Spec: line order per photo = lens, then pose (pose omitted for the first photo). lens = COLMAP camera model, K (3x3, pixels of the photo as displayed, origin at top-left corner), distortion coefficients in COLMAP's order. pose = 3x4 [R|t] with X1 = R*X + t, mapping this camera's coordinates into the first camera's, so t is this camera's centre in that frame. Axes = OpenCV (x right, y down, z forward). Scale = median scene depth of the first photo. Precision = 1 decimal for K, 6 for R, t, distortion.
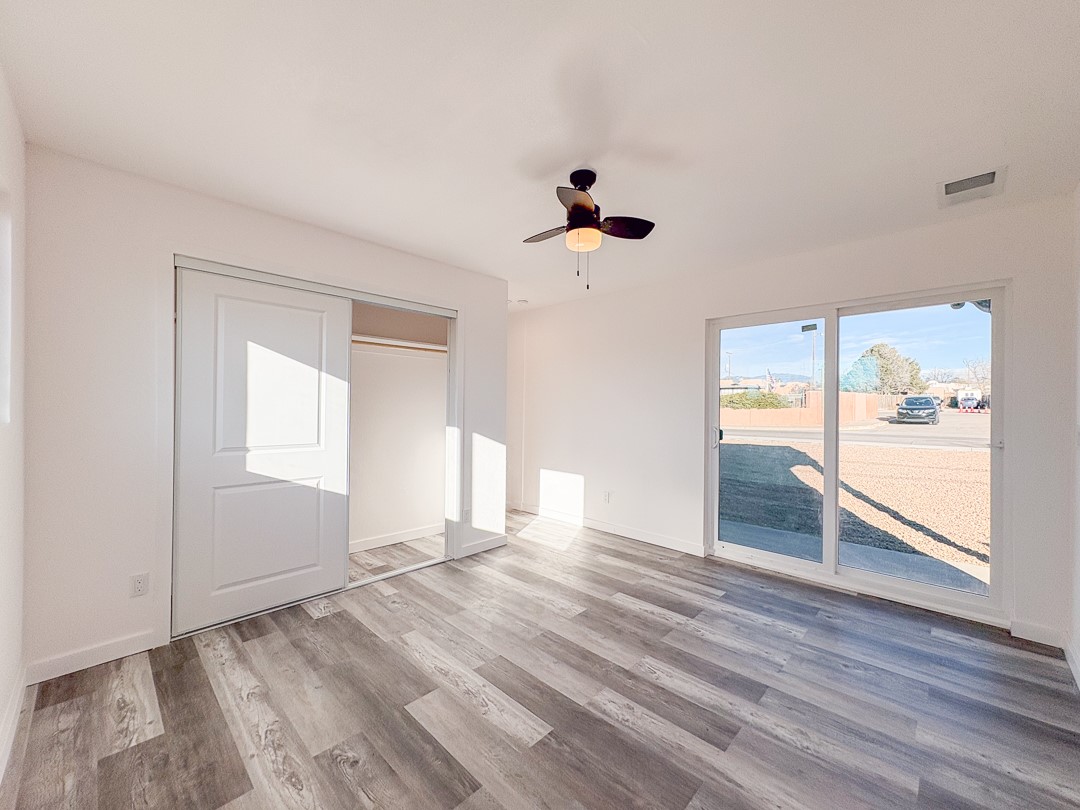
lens RADIAL K [[428.9, 0, 540.0], [0, 428.9, 405.0], [0, 0, 1]] dist [-0.000188, -0.000239]
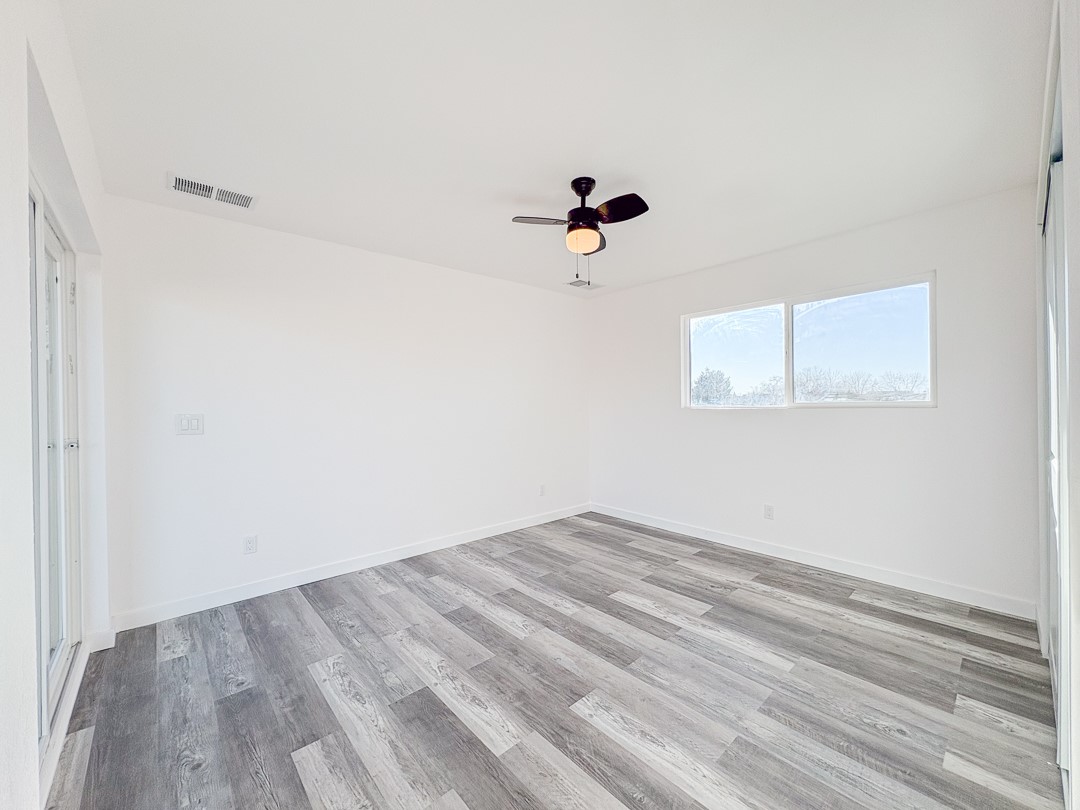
lens RADIAL K [[428.9, 0, 540.0], [0, 428.9, 405.0], [0, 0, 1]] dist [-0.000188, -0.000239]
pose [[-0.997409, 0.002653, 0.071895, 0.132016], [0.002929, 0.999989, 0.003739, 0.018891], [-0.071884, 0.003940, -0.997405, 2.061879]]
